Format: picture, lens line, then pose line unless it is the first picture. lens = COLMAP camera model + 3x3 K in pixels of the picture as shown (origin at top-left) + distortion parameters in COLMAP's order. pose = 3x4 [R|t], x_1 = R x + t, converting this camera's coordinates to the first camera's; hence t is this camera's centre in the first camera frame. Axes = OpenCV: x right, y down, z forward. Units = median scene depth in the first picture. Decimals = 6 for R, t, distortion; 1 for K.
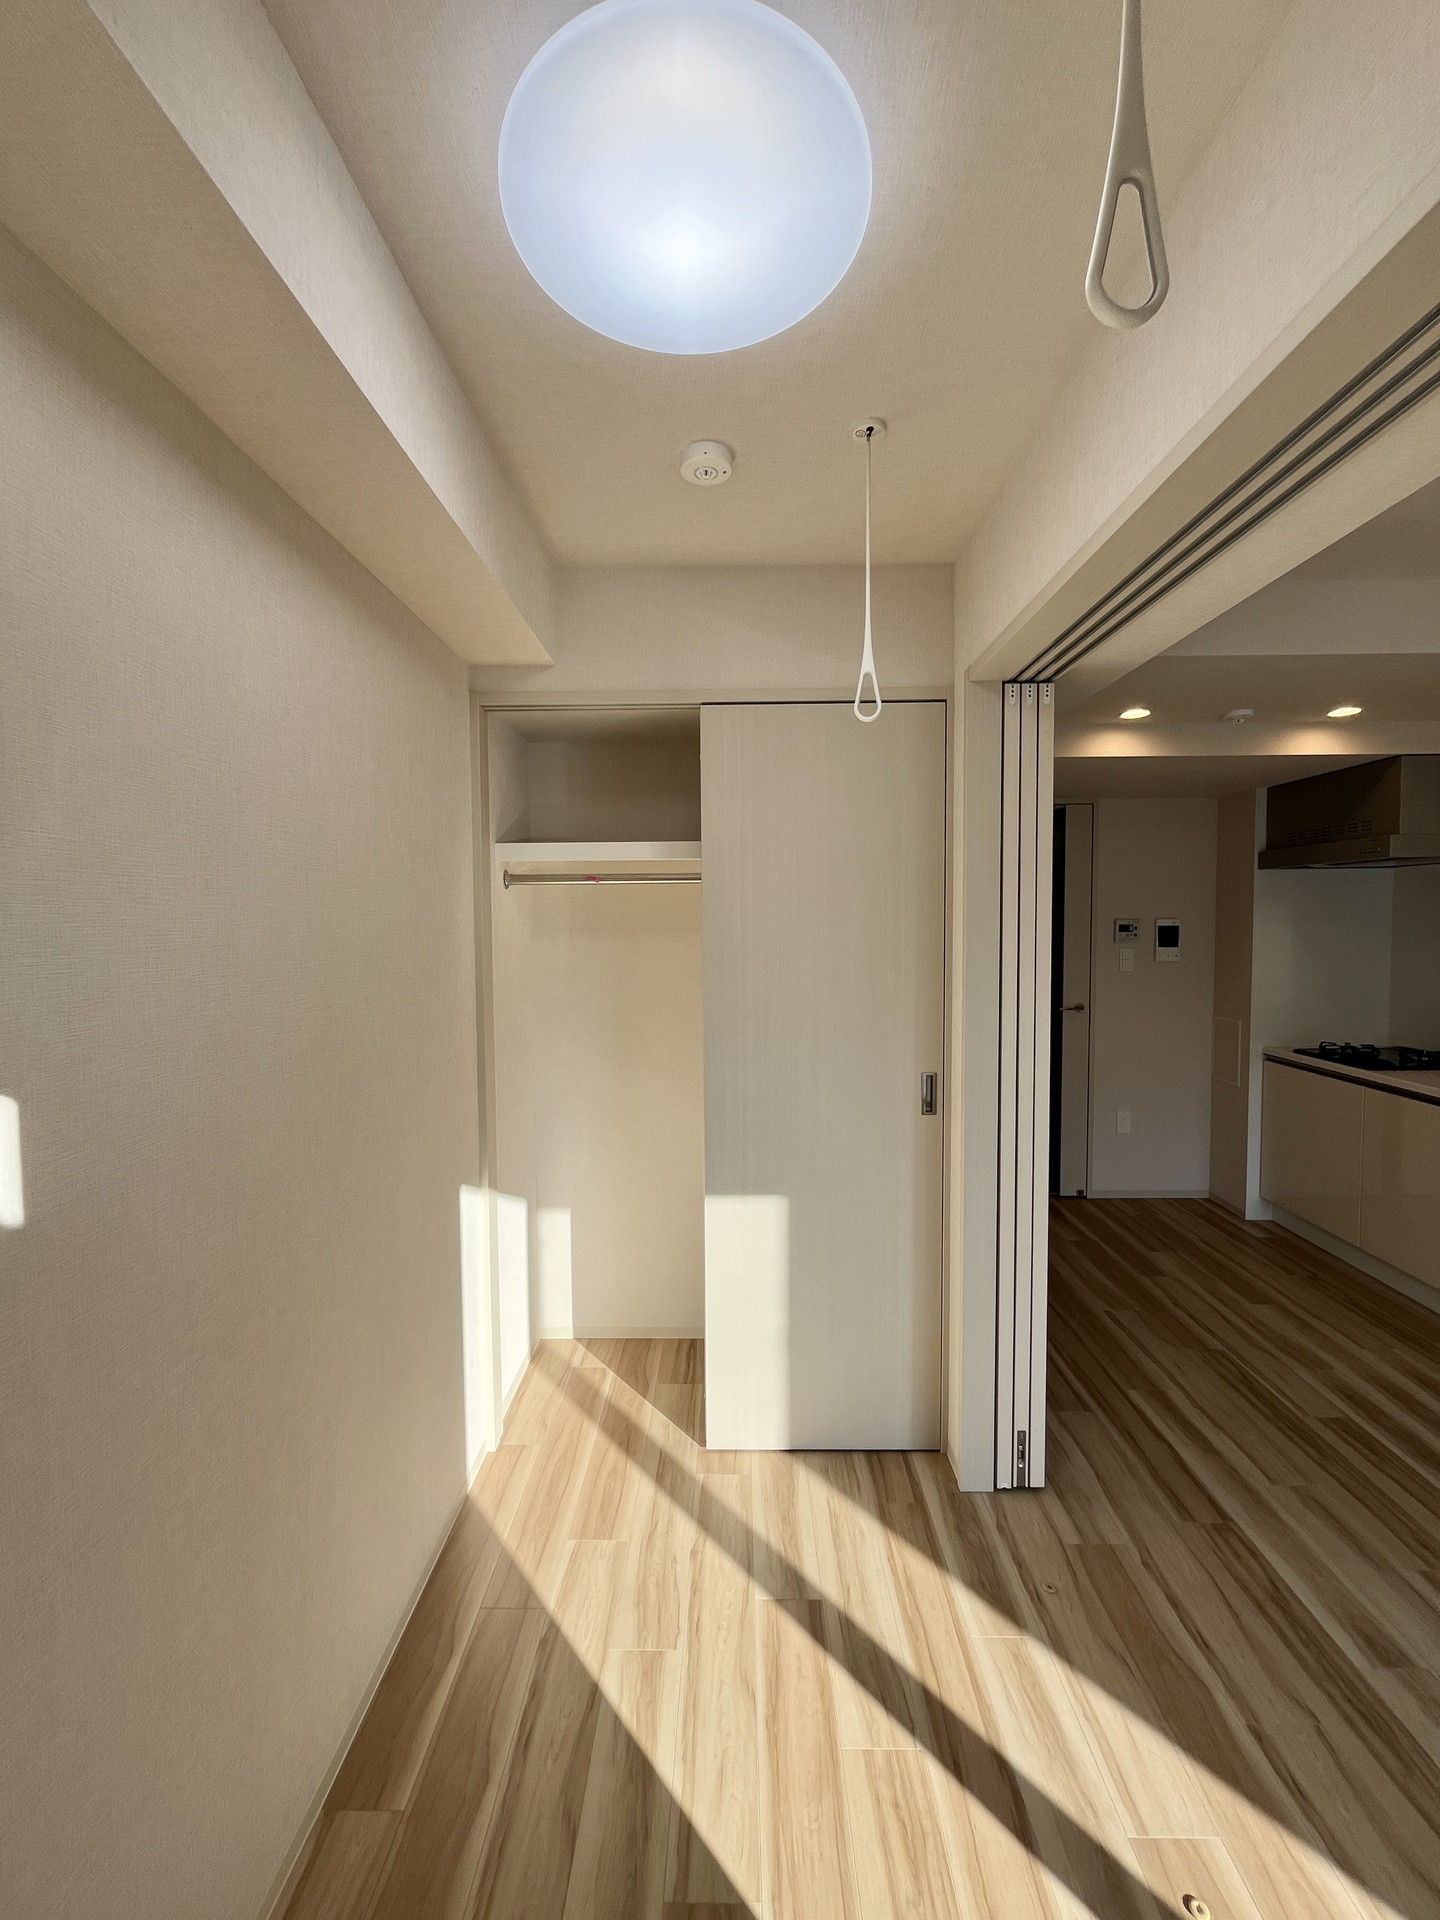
lens RADIAL K [[775.8, 0, 722.2], [0, 775.8, 955.3], [0, 0, 1]] dist [-0.001874, -0.000608]
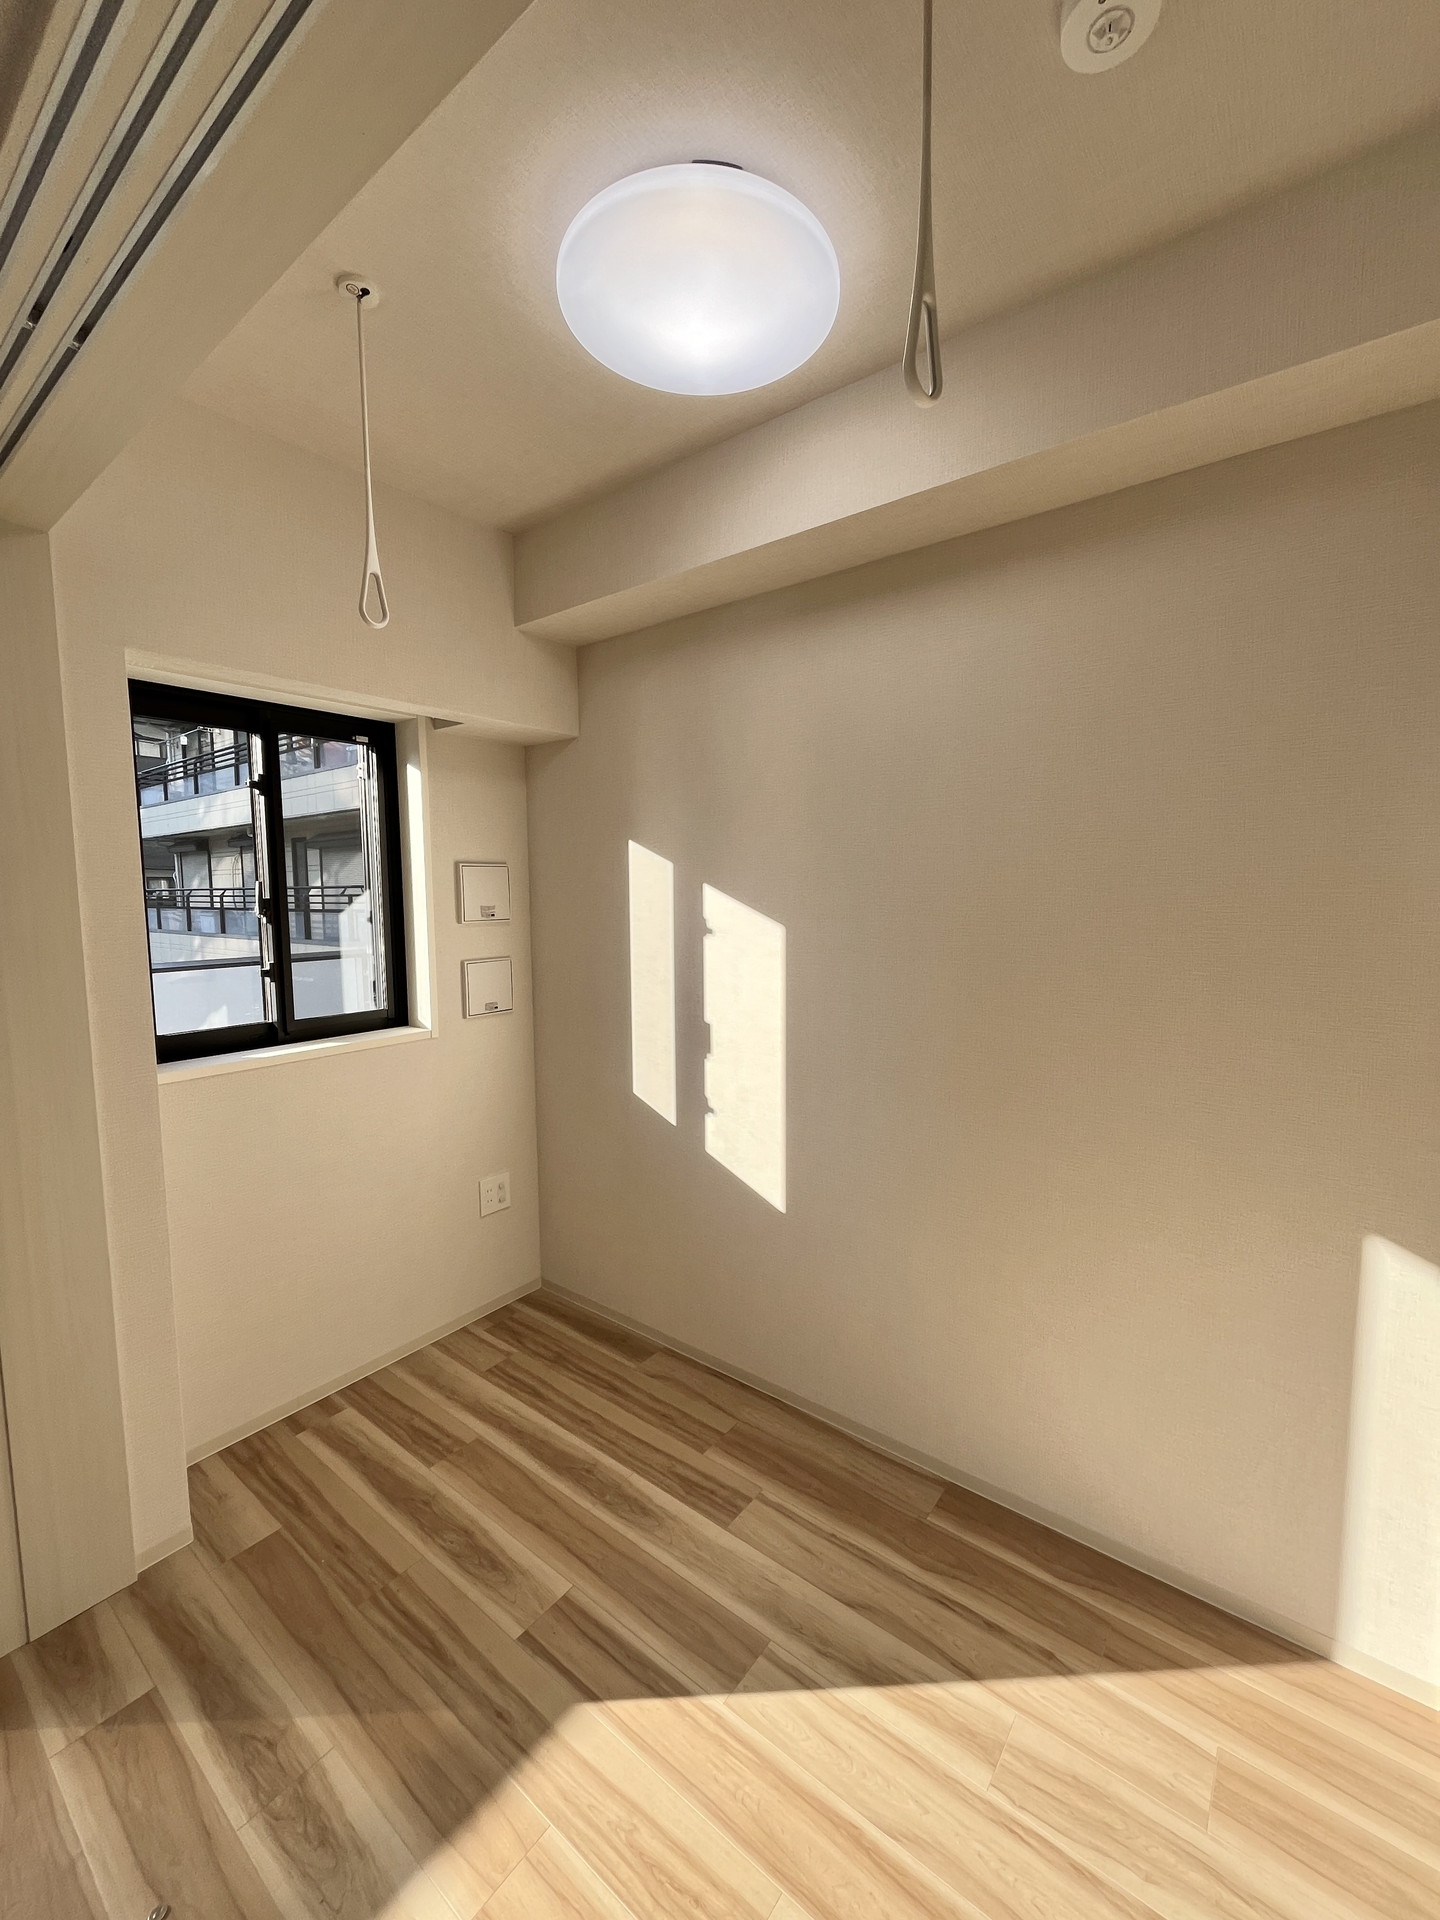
lens RADIAL K [[775.8, 0, 725.3], [0, 775.8, 960.7], [0, 0, 1]] dist [-0.001874, -0.000608]
pose [[-0.595172, 0.084933, -0.799098, 0.720043], [-0.026207, 0.991819, 0.124936, -0.011106], [0.803171, 0.095301, -0.588076, 1.296550]]
